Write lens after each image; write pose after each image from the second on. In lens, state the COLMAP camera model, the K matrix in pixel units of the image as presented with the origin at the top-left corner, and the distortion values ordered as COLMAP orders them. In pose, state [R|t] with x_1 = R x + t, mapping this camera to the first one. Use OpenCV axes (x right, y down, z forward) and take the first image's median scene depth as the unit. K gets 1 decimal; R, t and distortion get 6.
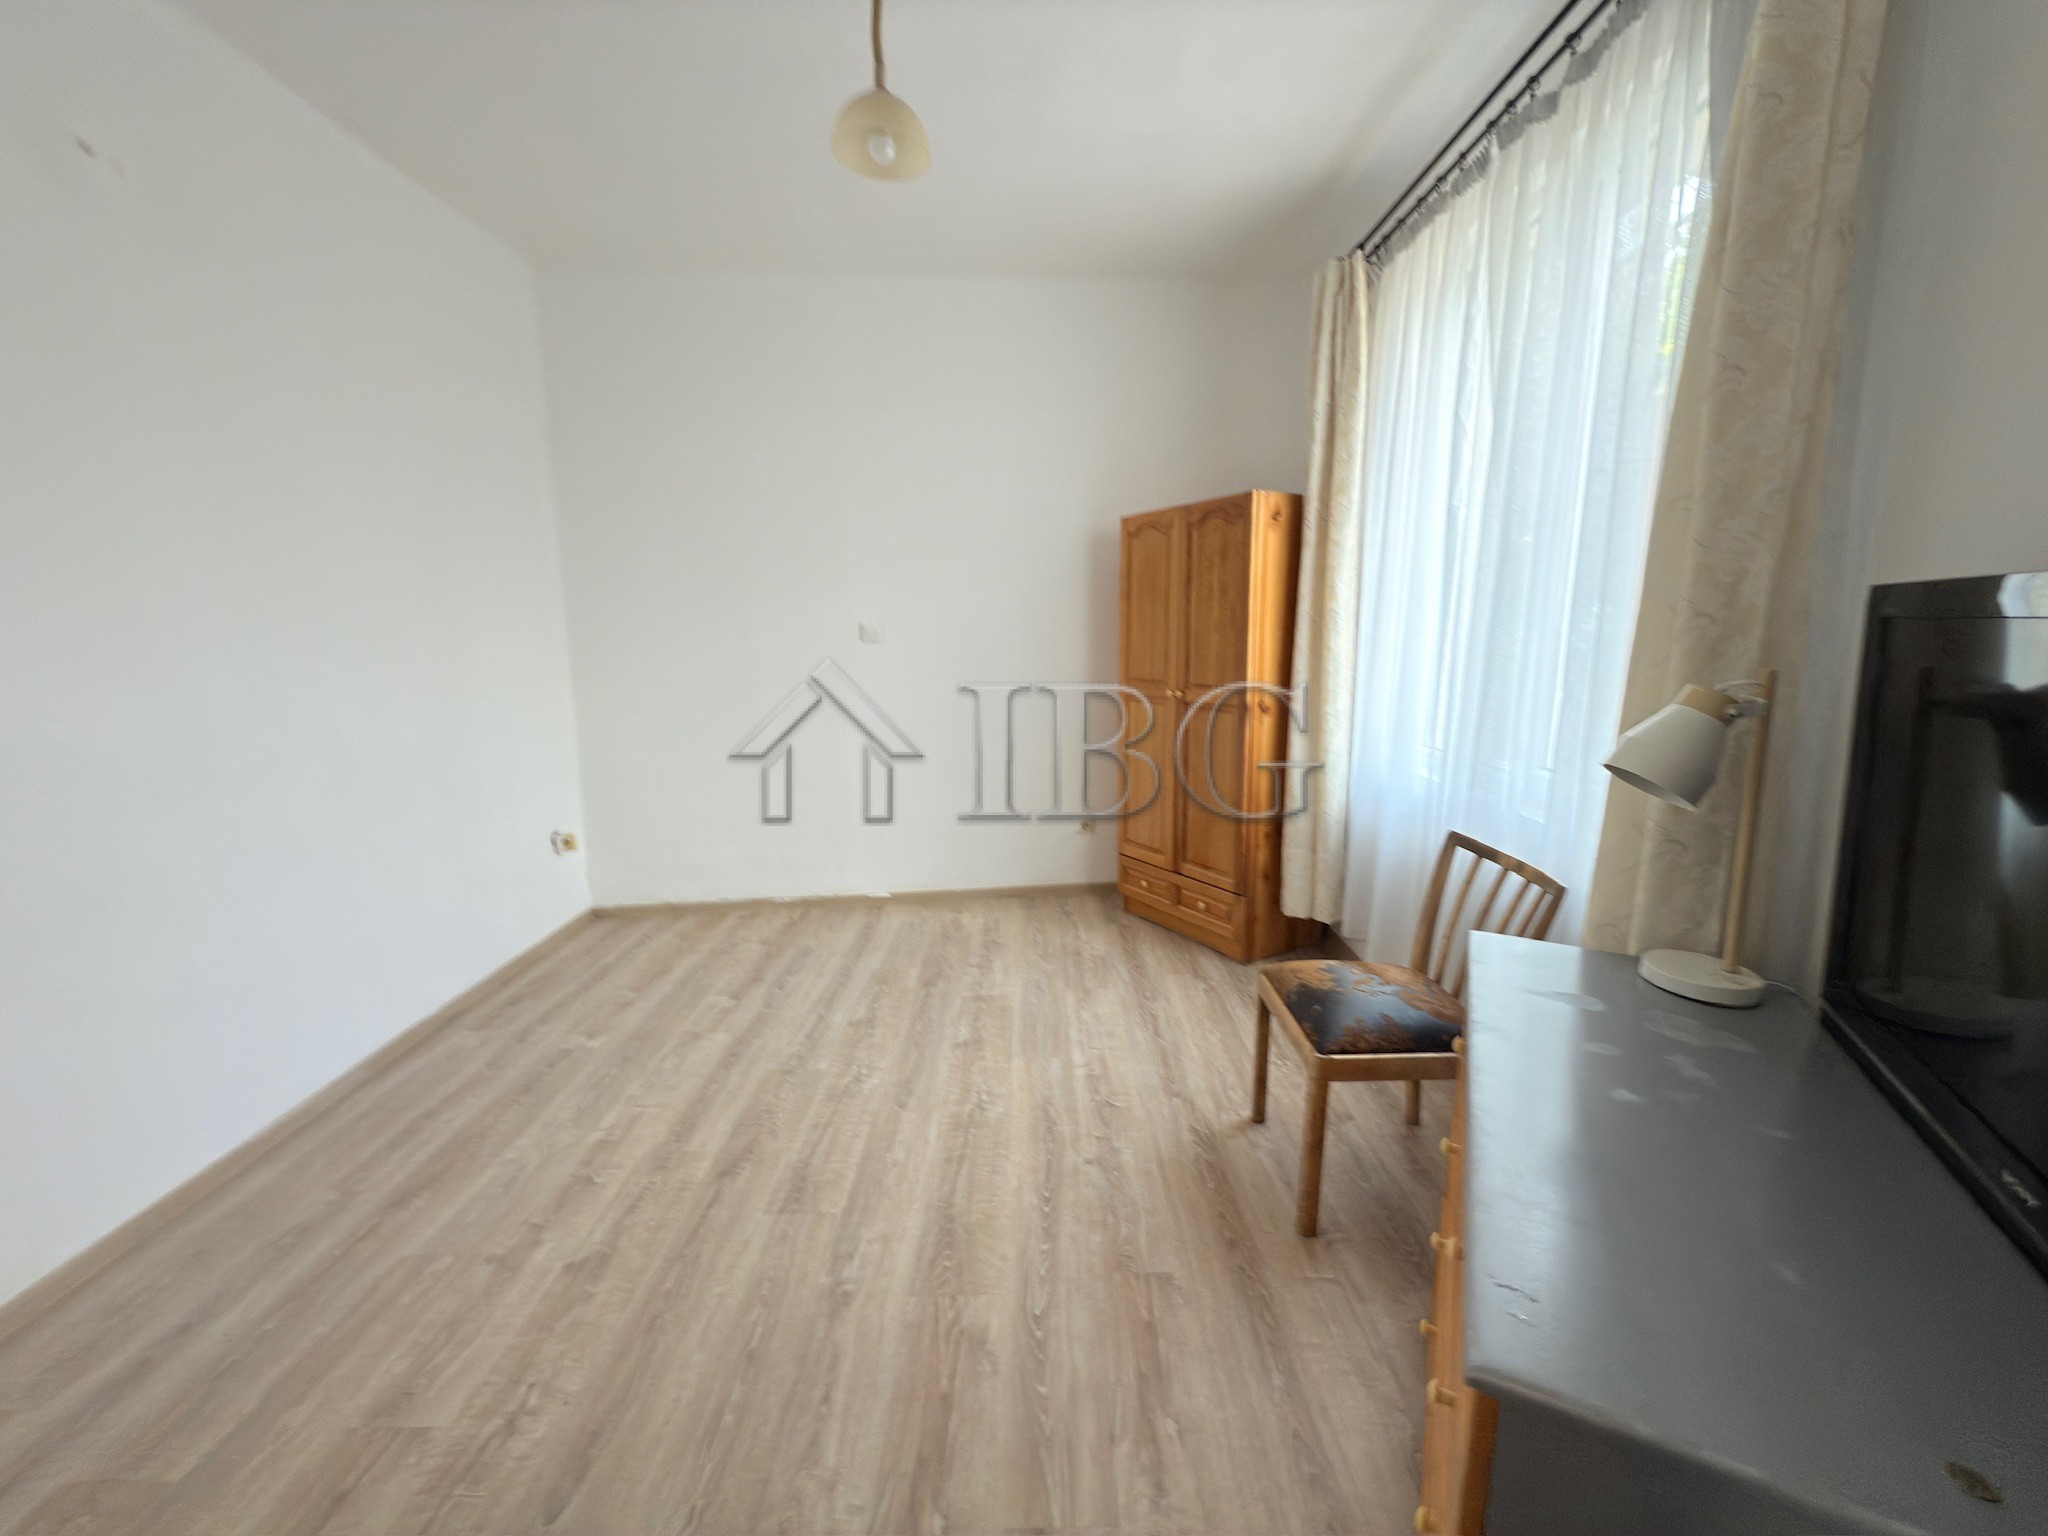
lens RADIAL K [[816.5, 0, 1026.5], [0, 816.5, 758.4], [0, 0, 1]] dist [-0.000976, 0.000229]
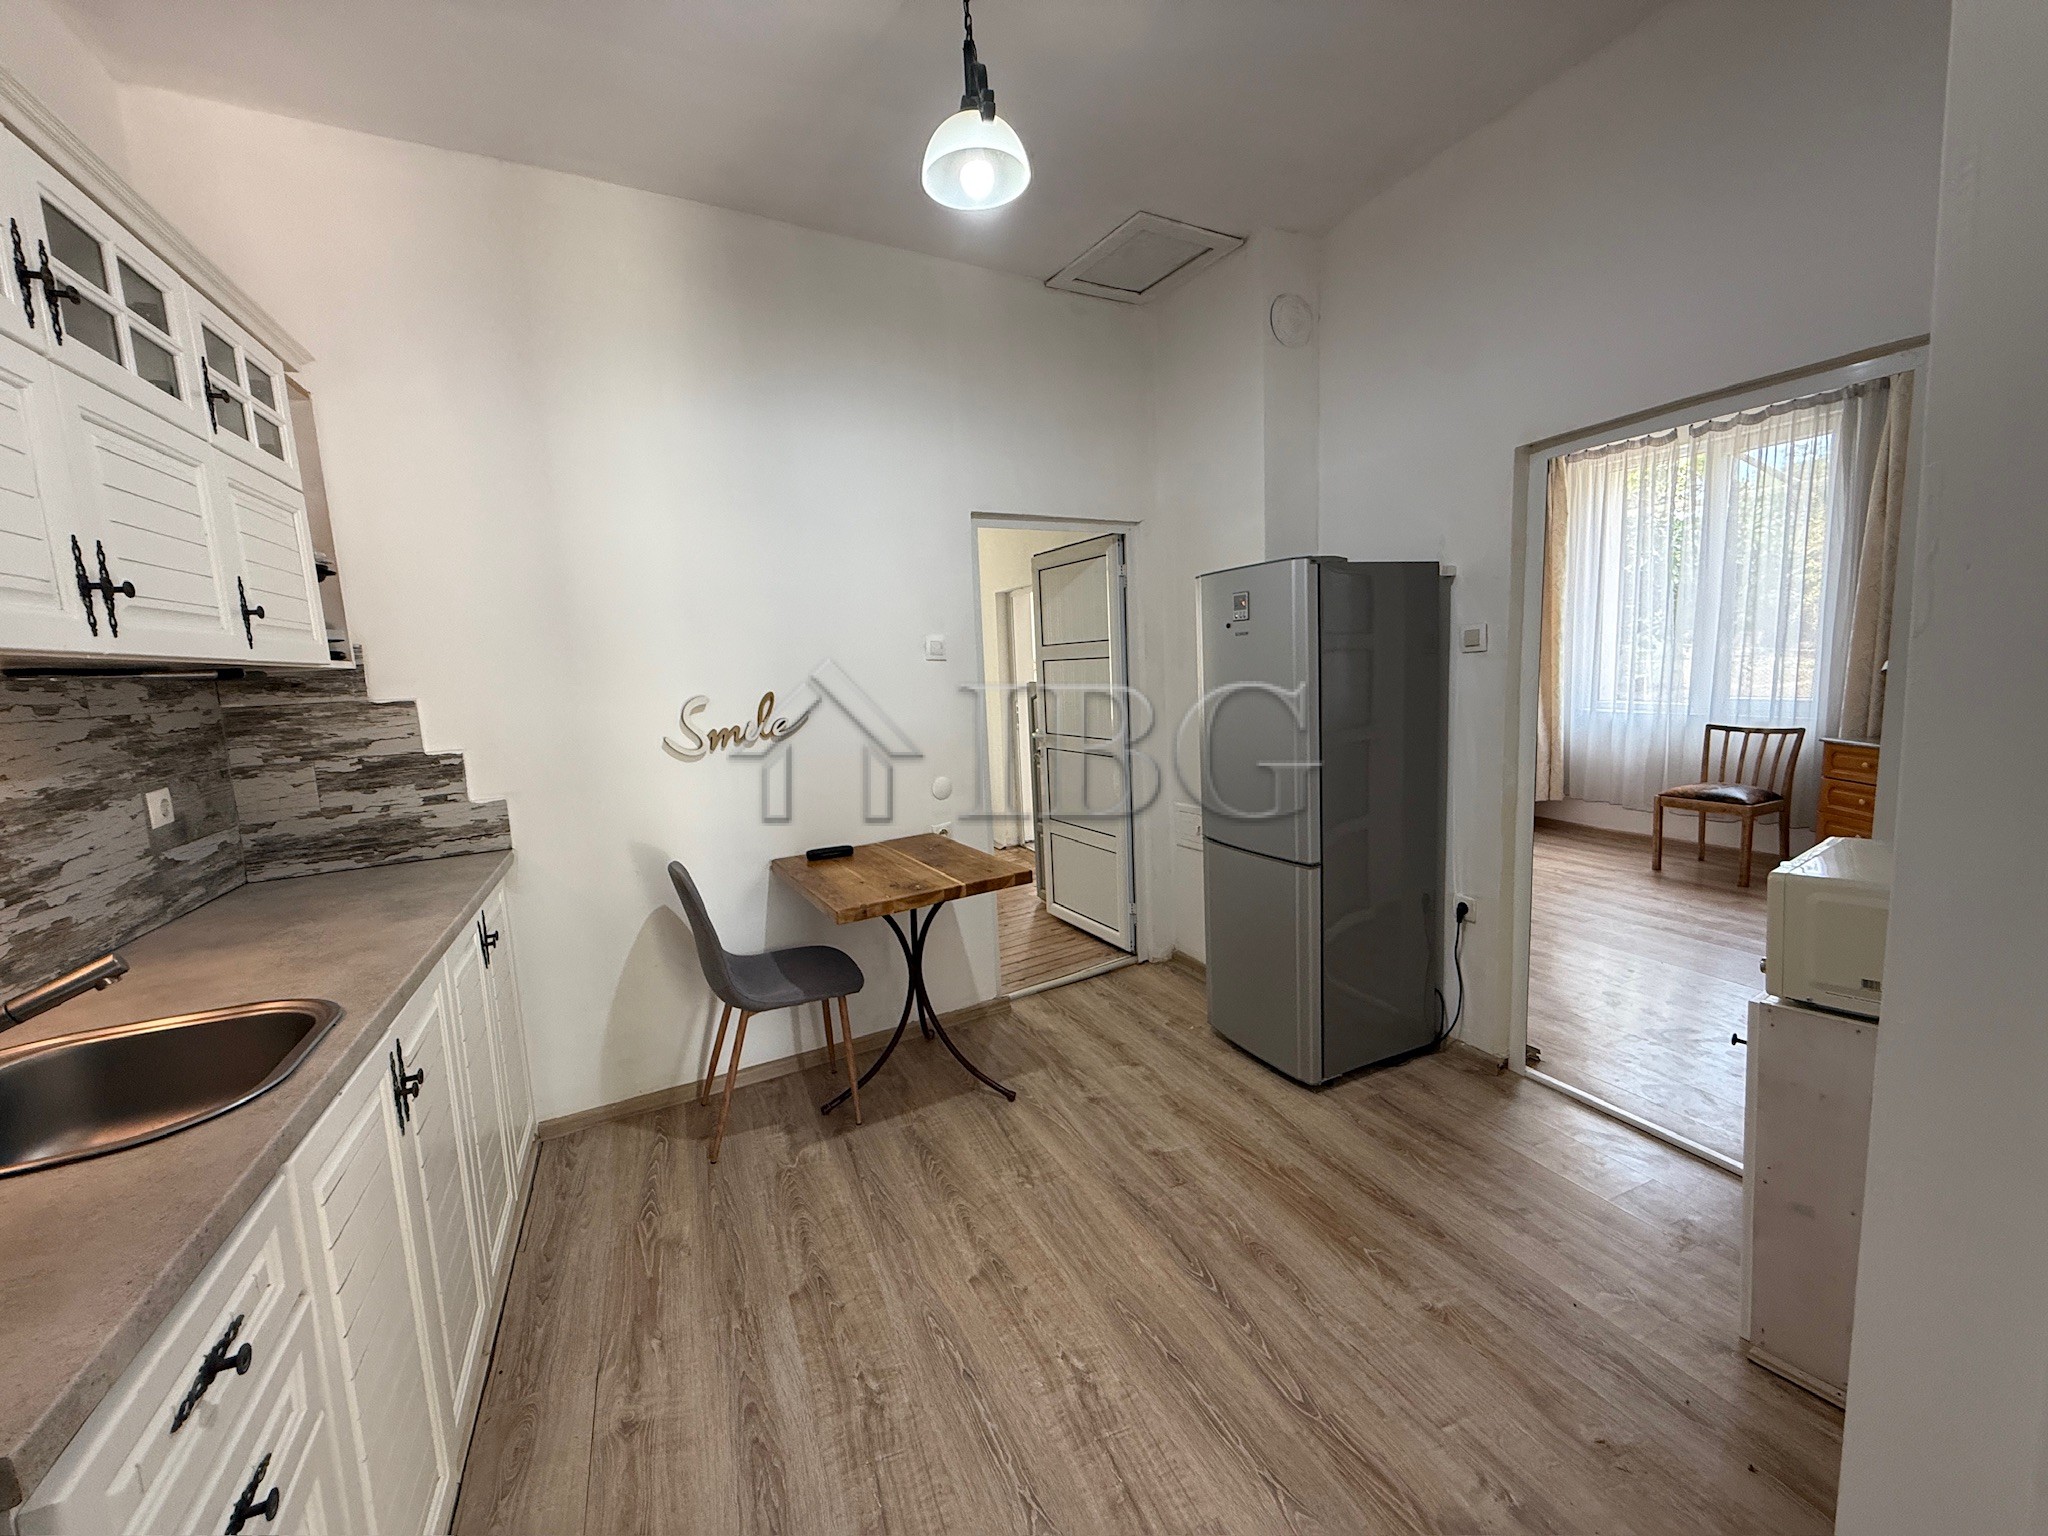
lens RADIAL K [[816.5, 0, 1019.4], [0, 816.5, 766.0], [0, 0, 1]] dist [-0.000976, 0.000229]
pose [[0.913198, -0.089429, 0.397583, -2.107192], [0.109871, 0.993526, -0.028885, 0.059831], [-0.392426, 0.070060, 0.917111, -0.319297]]
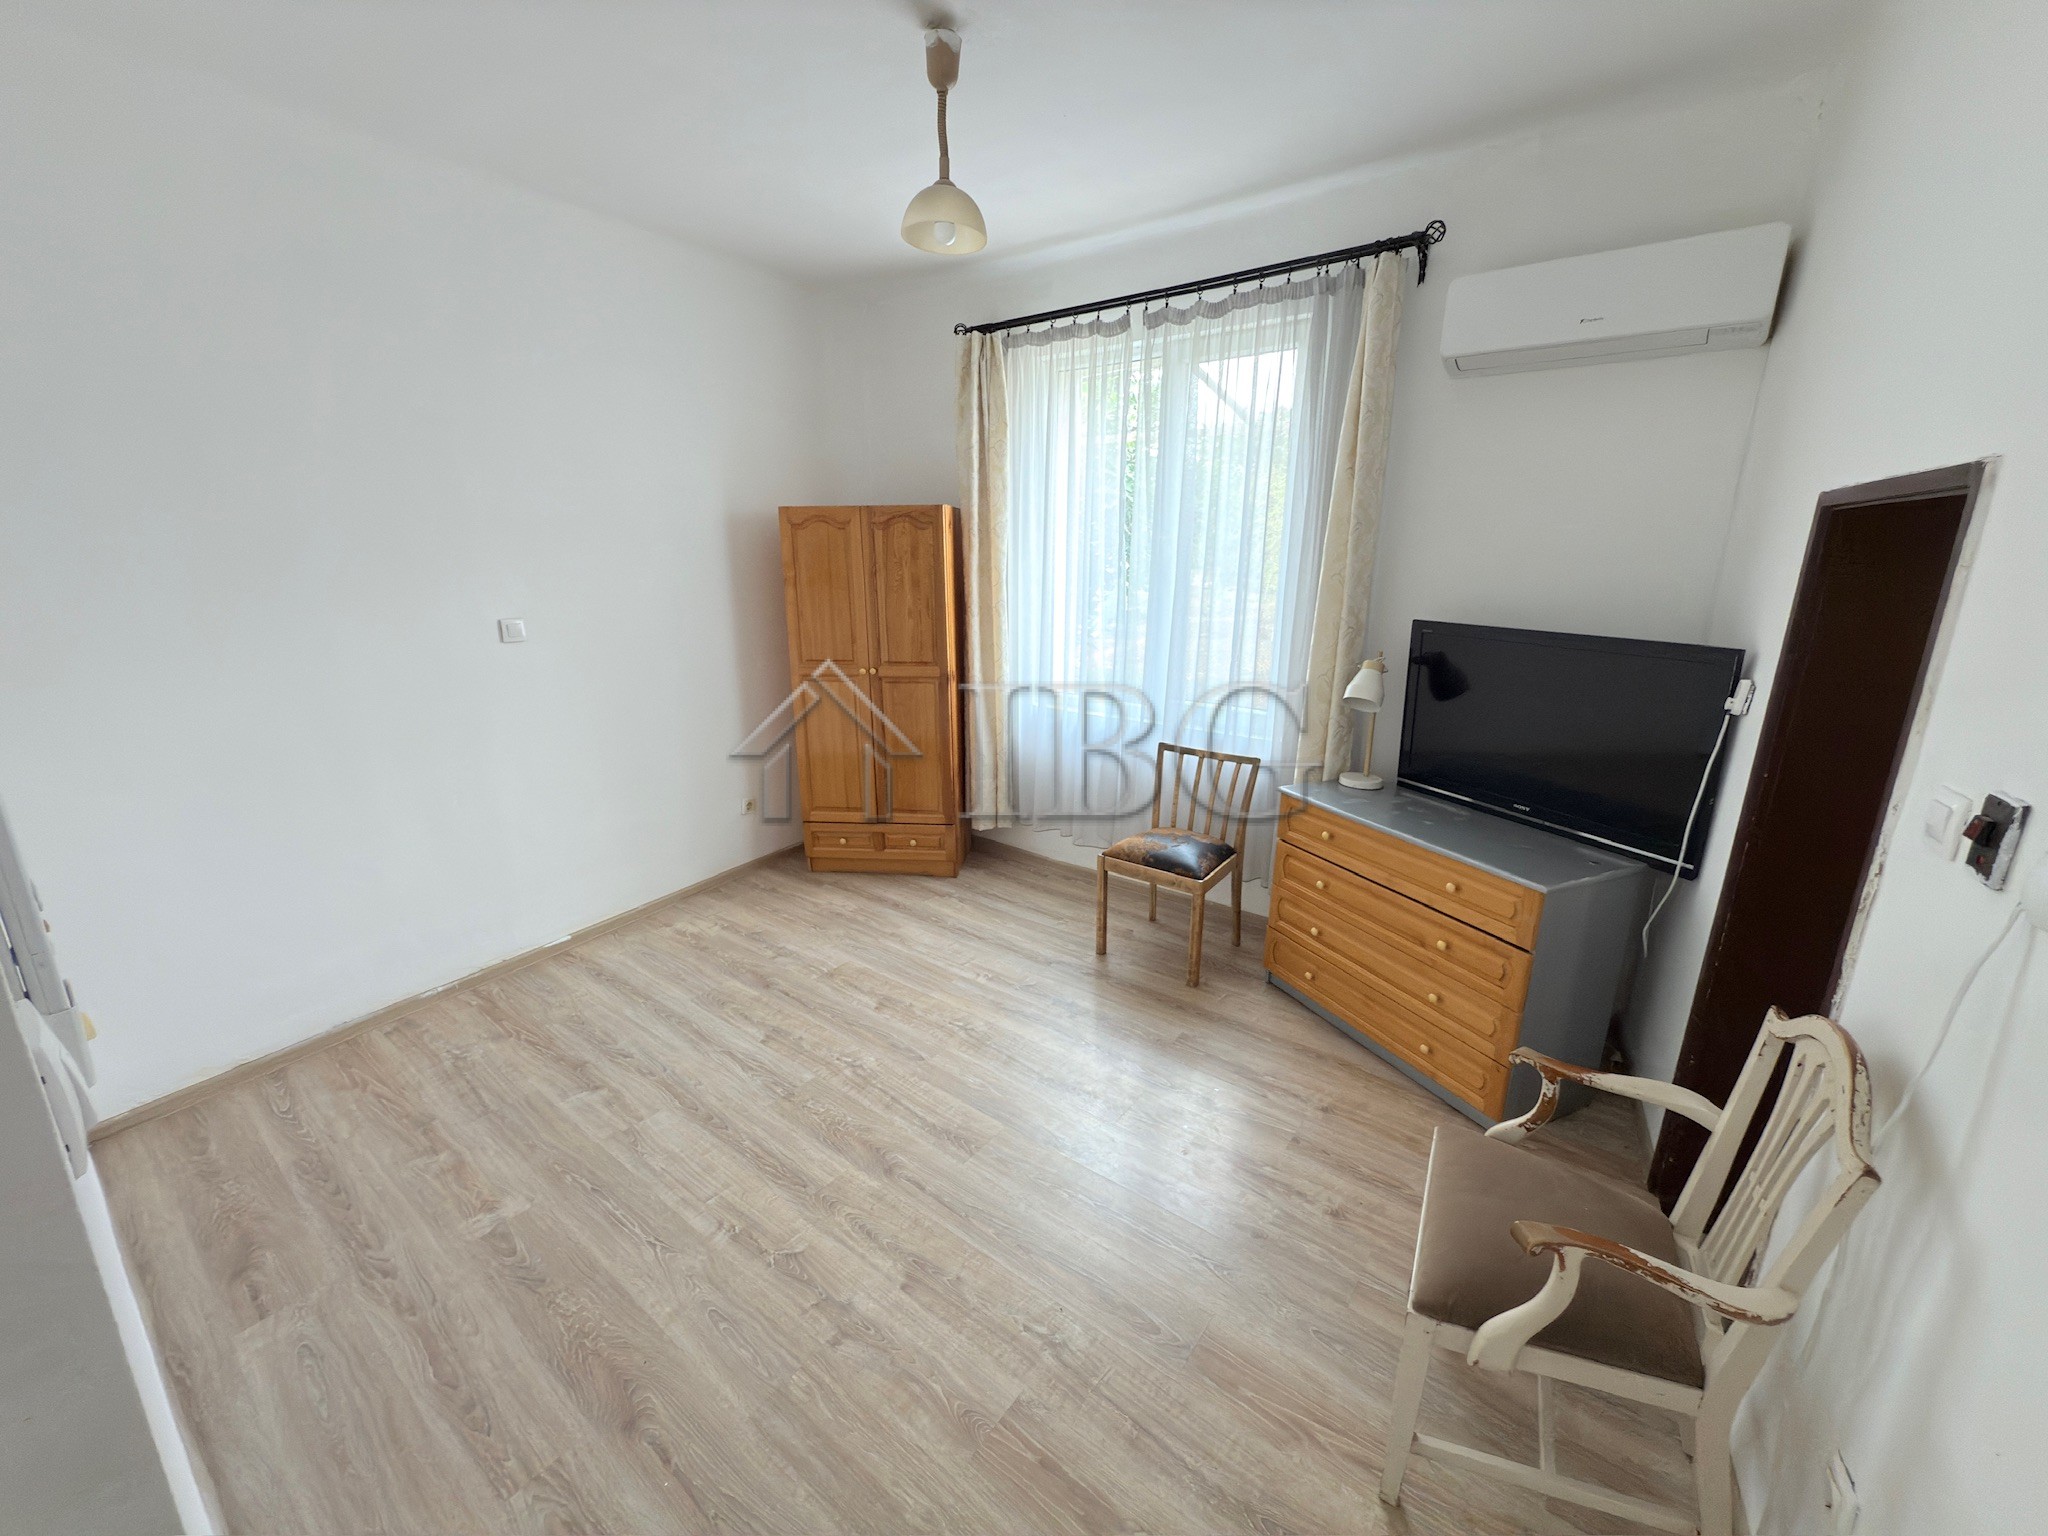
lens RADIAL K [[816.5, 0, 1023.8], [0, 816.5, 764.2], [0, 0, 1]] dist [-0.000976, 0.000229]
pose [[0.603141, -0.189409, 0.774820, -0.941102], [0.120512, 0.981885, 0.146218, -0.143928], [-0.788479, 0.005185, 0.615040, 0.184590]]
